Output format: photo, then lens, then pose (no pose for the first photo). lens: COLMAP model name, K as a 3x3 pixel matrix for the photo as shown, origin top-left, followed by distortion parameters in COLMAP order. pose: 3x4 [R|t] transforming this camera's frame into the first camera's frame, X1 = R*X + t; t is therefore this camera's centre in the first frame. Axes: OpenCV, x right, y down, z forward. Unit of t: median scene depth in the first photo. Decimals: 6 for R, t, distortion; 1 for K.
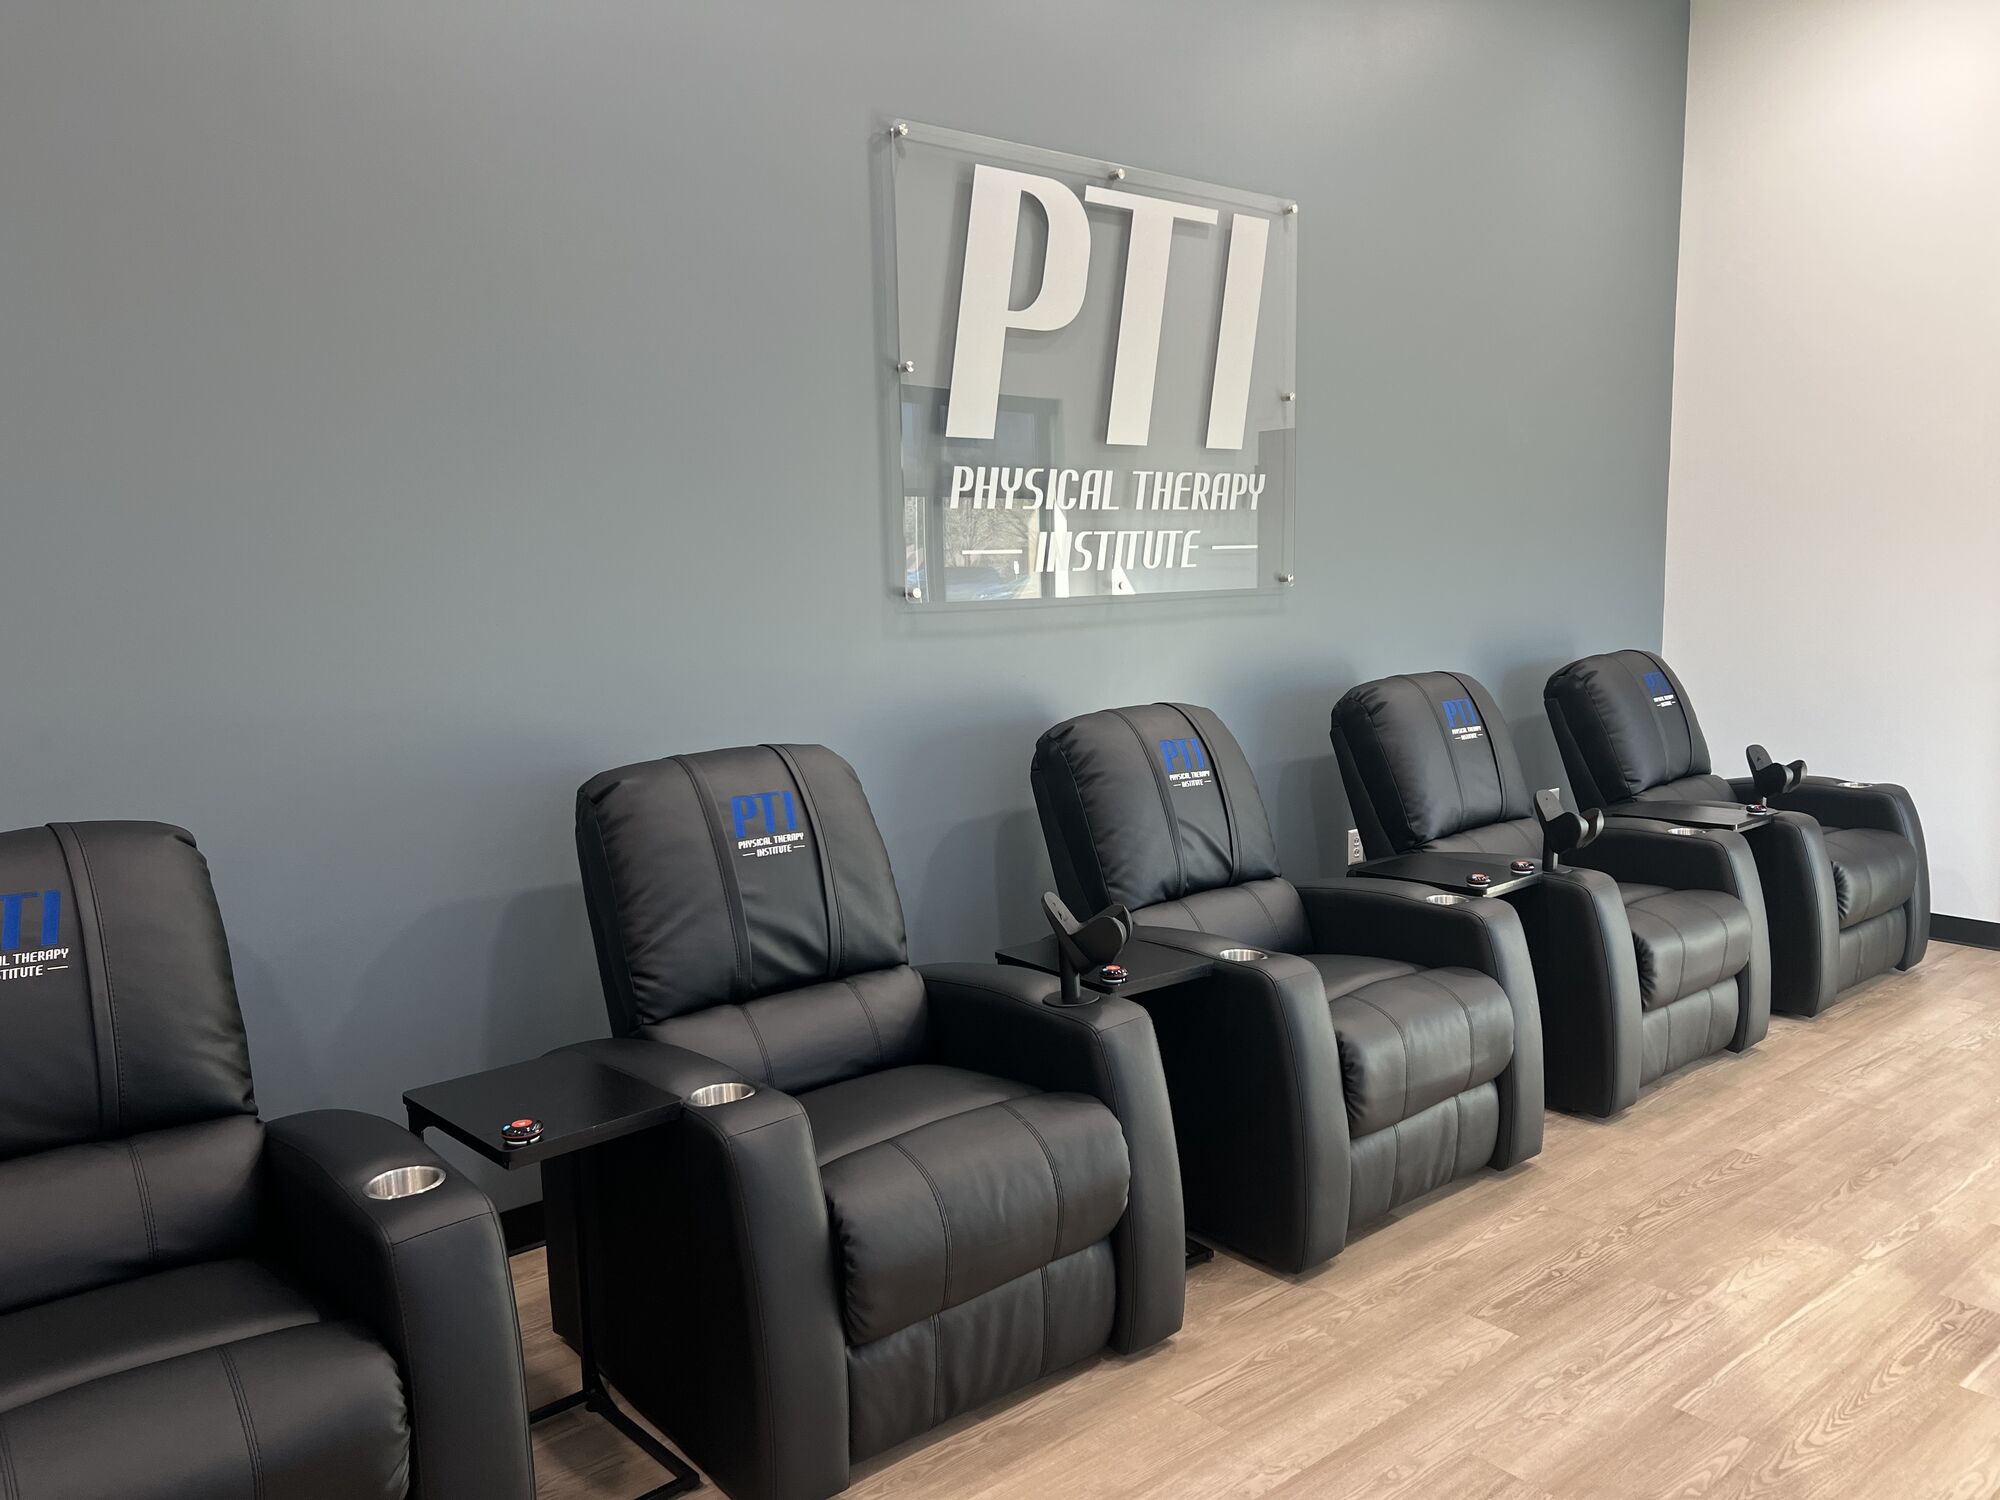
lens RADIAL K [[1487.4, 0, 1003.1], [0, 1487.4, 748.8], [0, 0, 1]] dist [0.054176, -0.063425]
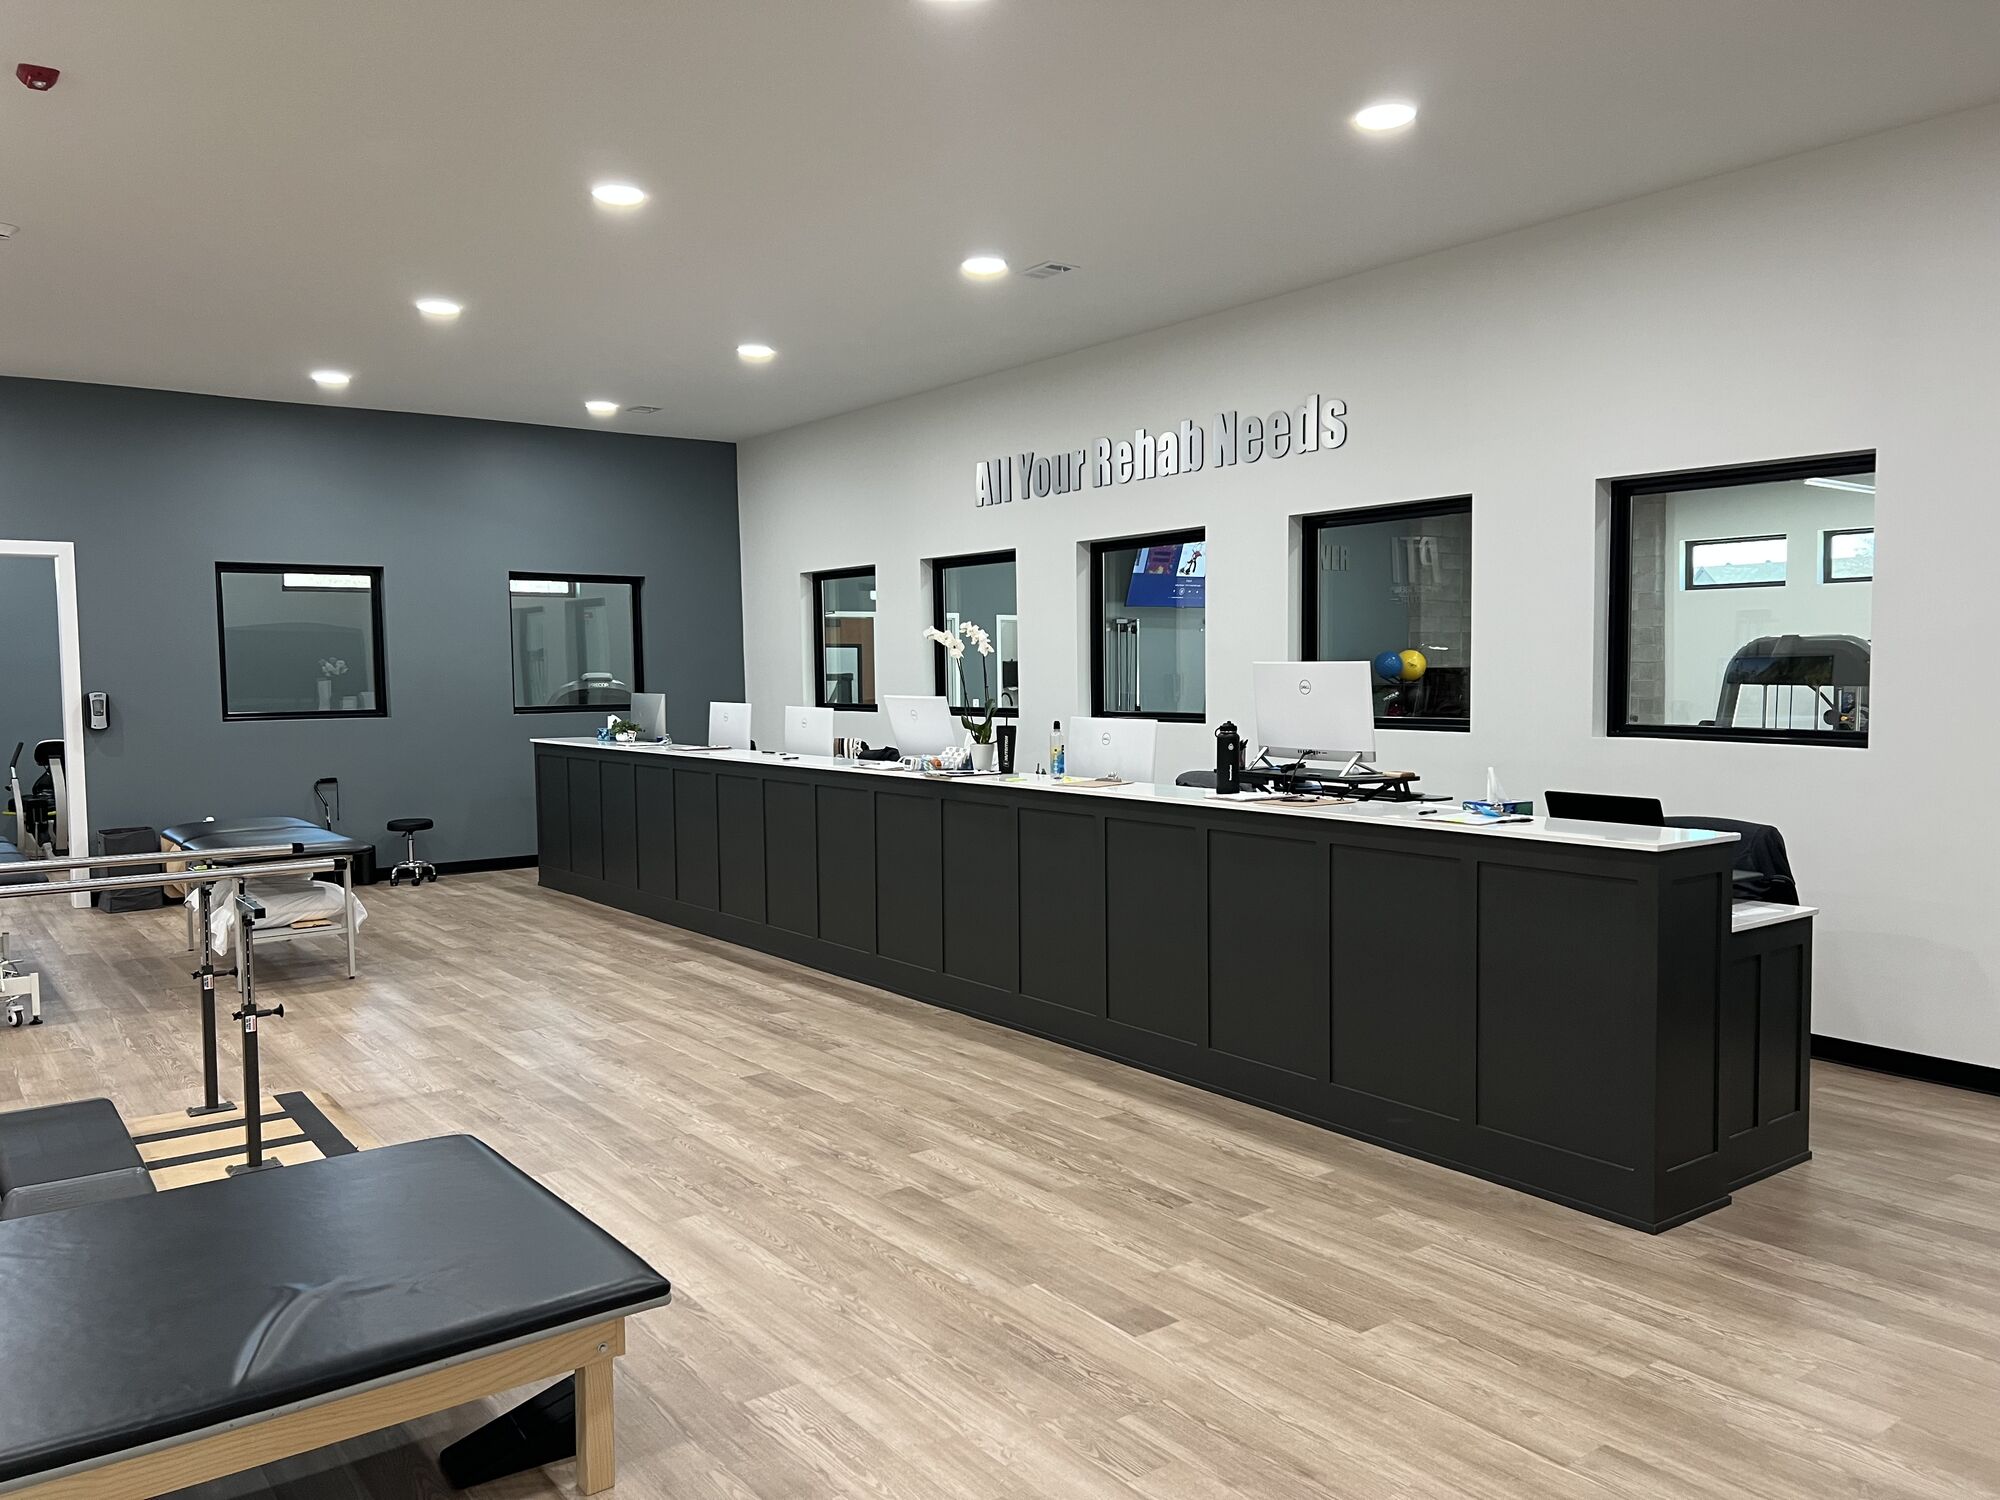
lens RADIAL K [[1487.4, 0, 1001.8], [0, 1487.4, 754.2], [0, 0, 1]] dist [0.054176, -0.063425]
pose [[0.999085, -0.000321, -0.042775, 3.239411], [-0.003587, 0.995821, -0.091251, 0.451819], [0.042625, 0.091321, 0.994909, -1.390164]]
